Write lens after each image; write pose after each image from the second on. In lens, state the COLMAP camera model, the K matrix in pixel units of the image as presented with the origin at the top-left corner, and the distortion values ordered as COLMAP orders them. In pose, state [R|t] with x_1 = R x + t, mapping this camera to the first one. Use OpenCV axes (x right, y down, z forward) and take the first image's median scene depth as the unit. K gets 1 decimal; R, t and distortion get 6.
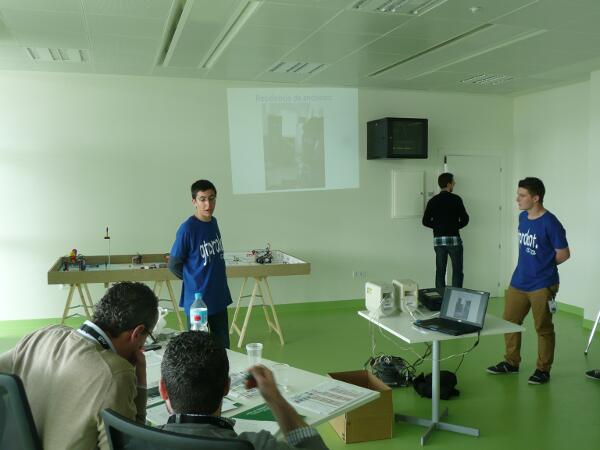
lens RADIAL K [[611.6, 0, 287.5], [0, 611.6, 227.8], [0, 0, 1]] dist [-0.036354, 0.002646]
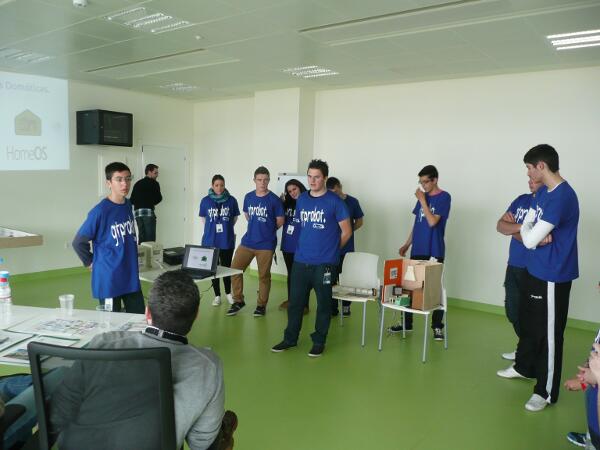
lens RADIAL K [[531.0, 0, 300.0], [0, 531.0, 225.0], [0, 0, 1]] dist [-0.004578, 0.000656]
pose [[0.808645, -0.024890, 0.587770, -0.125764], [0.004823, 0.999351, 0.035684, 0.005377], [-0.588277, -0.026021, 0.808240, -0.050447]]
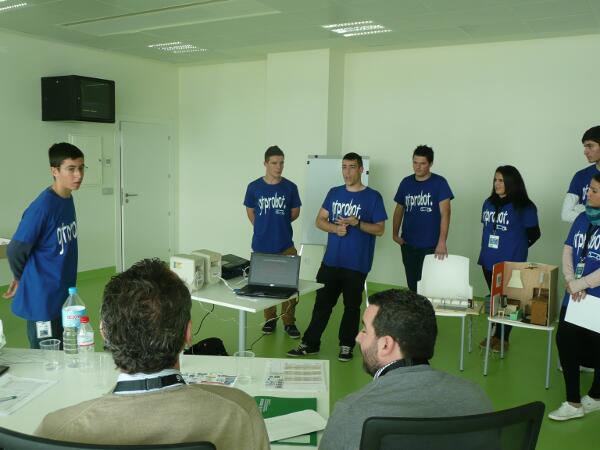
lens RADIAL K [[611.6, 0, 287.5], [0, 611.6, 227.8], [0, 0, 1]] dist [-0.036354, 0.002646]
pose [[0.738733, -0.058769, 0.671431, -0.217724], [0.020788, 0.997704, 0.064456, -0.007856], [-0.673677, -0.033658, 0.738259, 0.121602]]
